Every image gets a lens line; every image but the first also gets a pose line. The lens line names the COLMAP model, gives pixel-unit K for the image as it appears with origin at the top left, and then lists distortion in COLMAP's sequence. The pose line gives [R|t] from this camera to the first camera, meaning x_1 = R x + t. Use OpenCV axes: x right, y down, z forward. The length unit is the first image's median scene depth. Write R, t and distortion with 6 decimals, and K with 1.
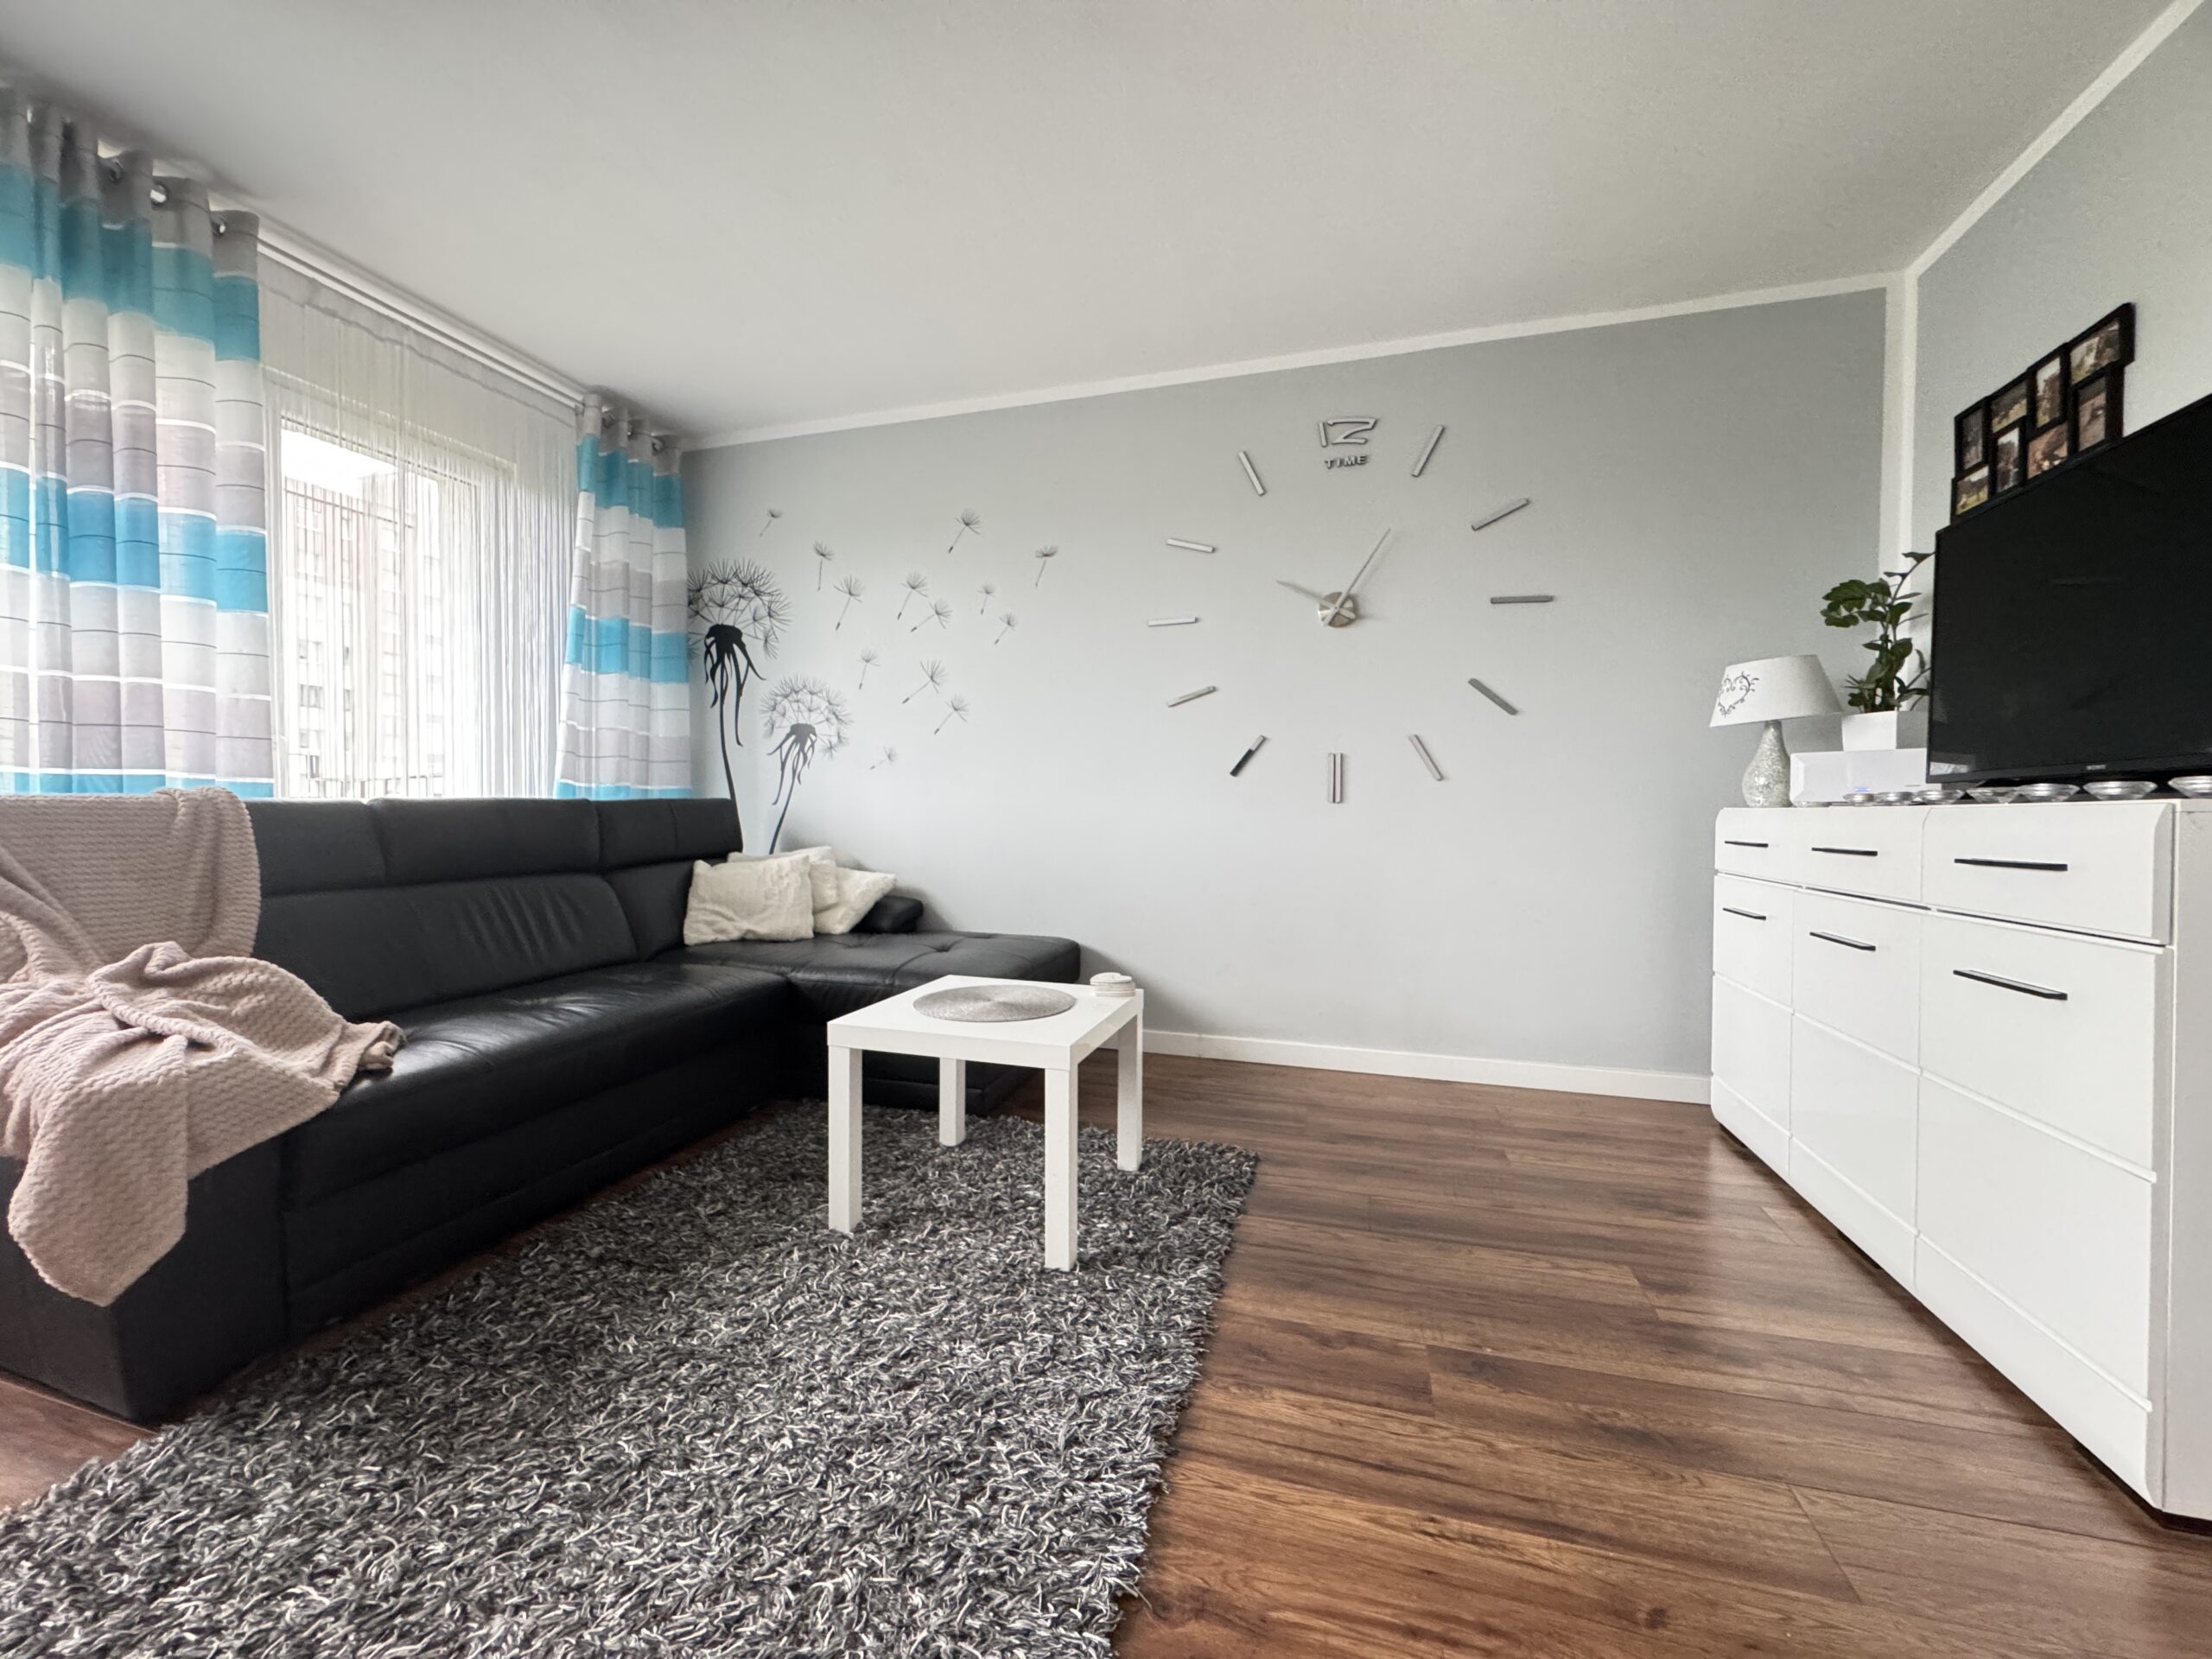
lens RADIAL K [[883.4, 0, 1101.1], [0, 883.4, 823.3], [0, 0, 1]] dist [0.003029, 0.000104]
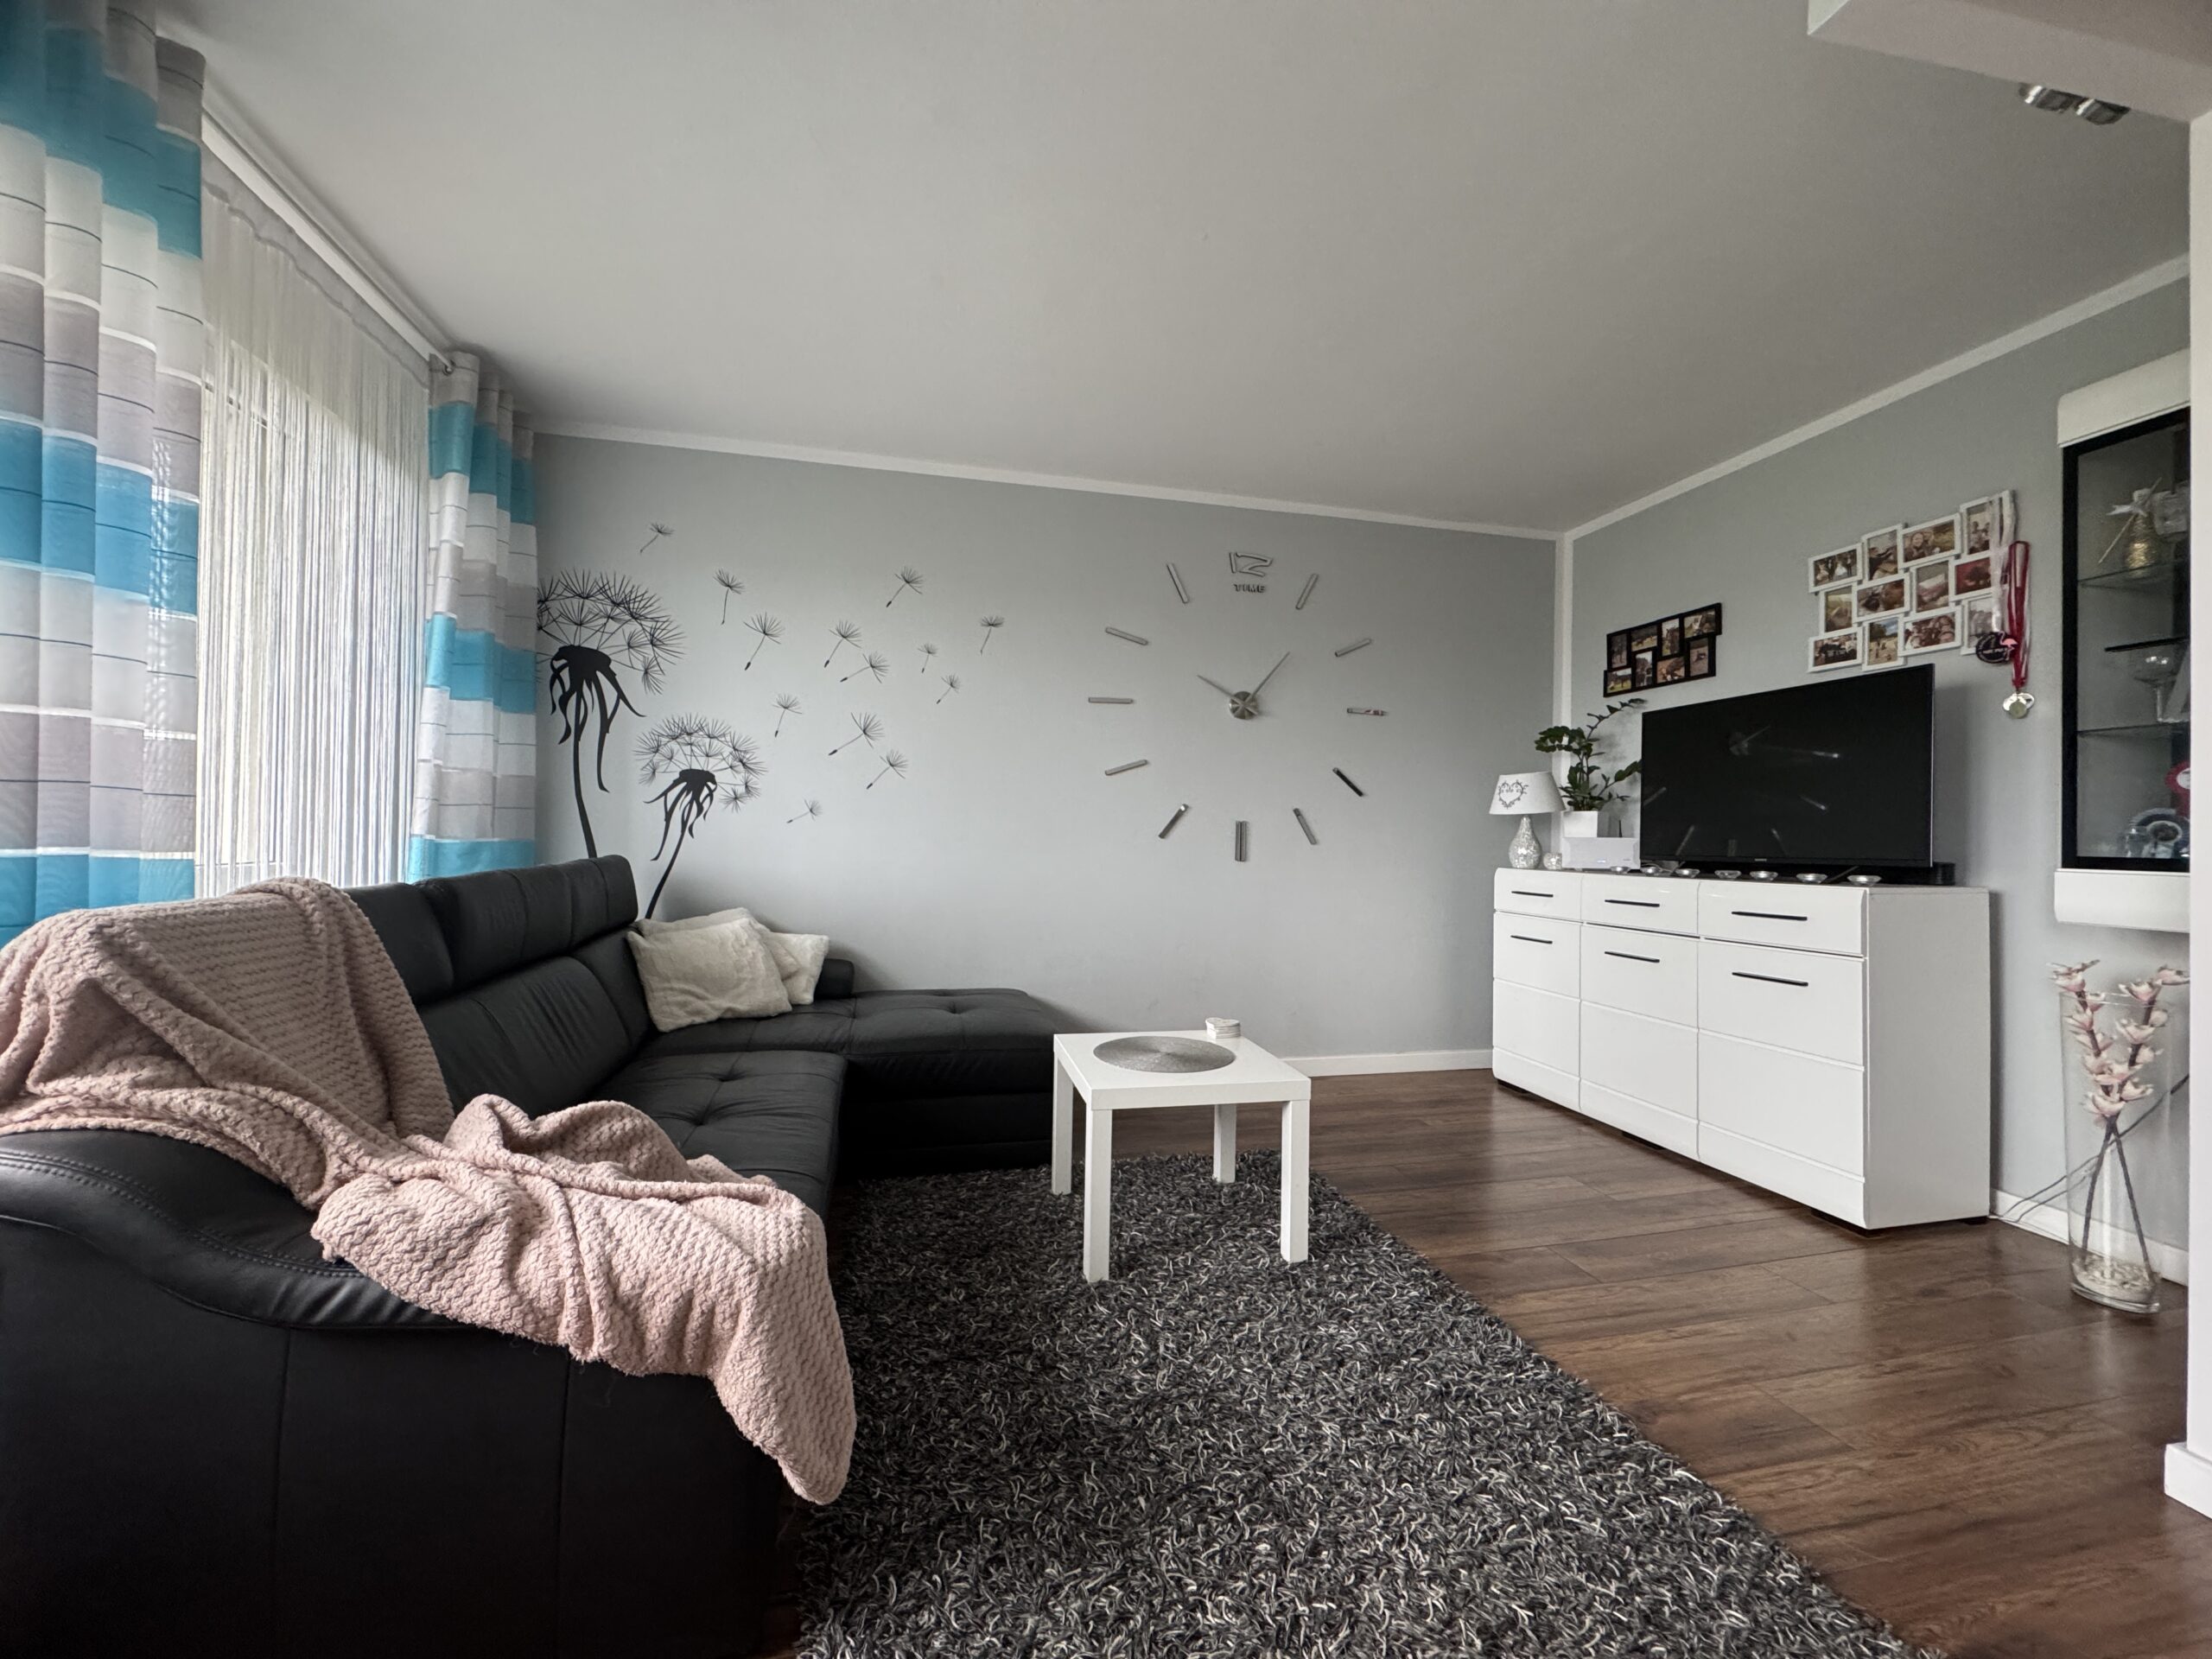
lens RADIAL K [[883.4, 0, 1099.7], [0, 883.4, 828.3], [0, 0, 1]] dist [0.003029, 0.000104]
pose [[0.865430, 0.011593, 0.500895, -0.525799], [-0.001709, 0.999795, -0.020187, -0.044483], [-0.501027, 0.016615, 0.865272, 0.033599]]
